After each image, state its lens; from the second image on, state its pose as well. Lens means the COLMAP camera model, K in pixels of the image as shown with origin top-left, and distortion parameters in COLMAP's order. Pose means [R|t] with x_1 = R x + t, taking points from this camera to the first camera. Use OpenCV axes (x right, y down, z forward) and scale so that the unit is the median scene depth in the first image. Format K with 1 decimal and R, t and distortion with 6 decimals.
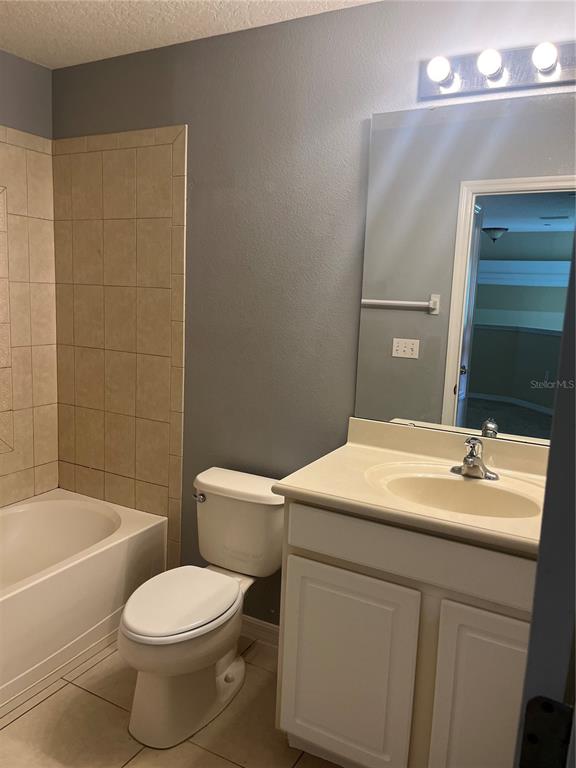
lens RADIAL K [[586.5, 0, 289.9], [0, 586.5, 381.0], [0, 0, 1]] dist [0.080730, -0.098363]
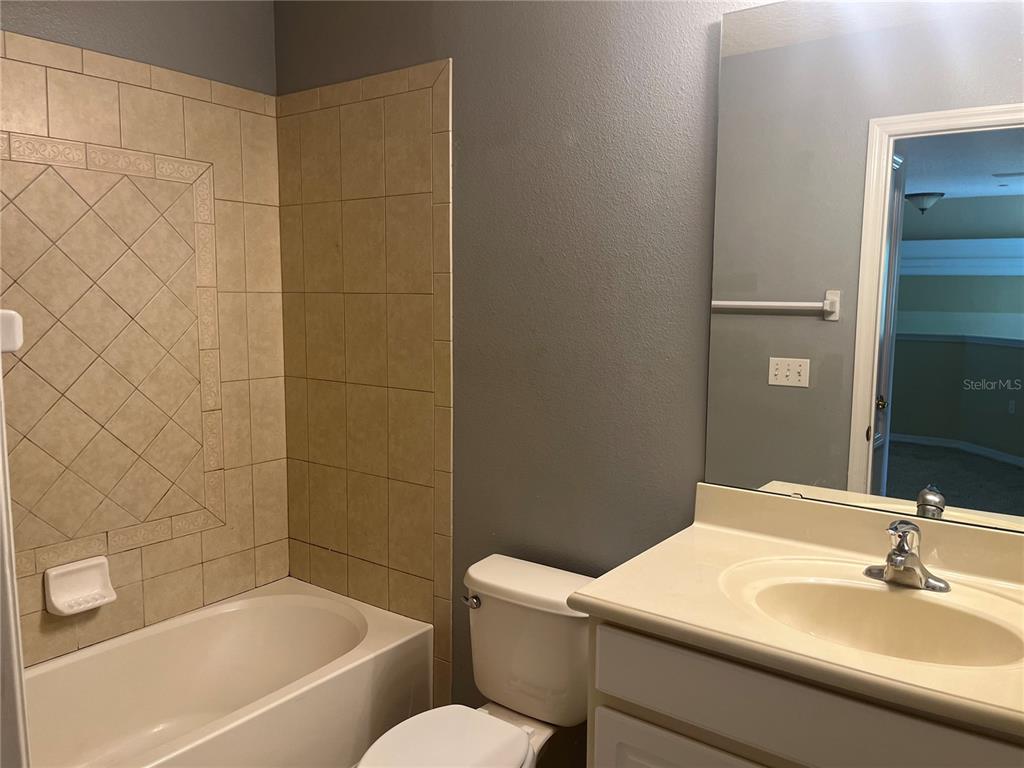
lens RADIAL K [[782.0, 0, 522.1], [0, 782.0, 392.1], [0, 0, 1]] dist [0.080730, -0.098363]
pose [[0.990303, -0.014969, -0.138116, 0.027493], [0.010588, 0.999419, -0.032397, -0.009750], [0.138520, 0.030620, 0.989886, 0.099387]]
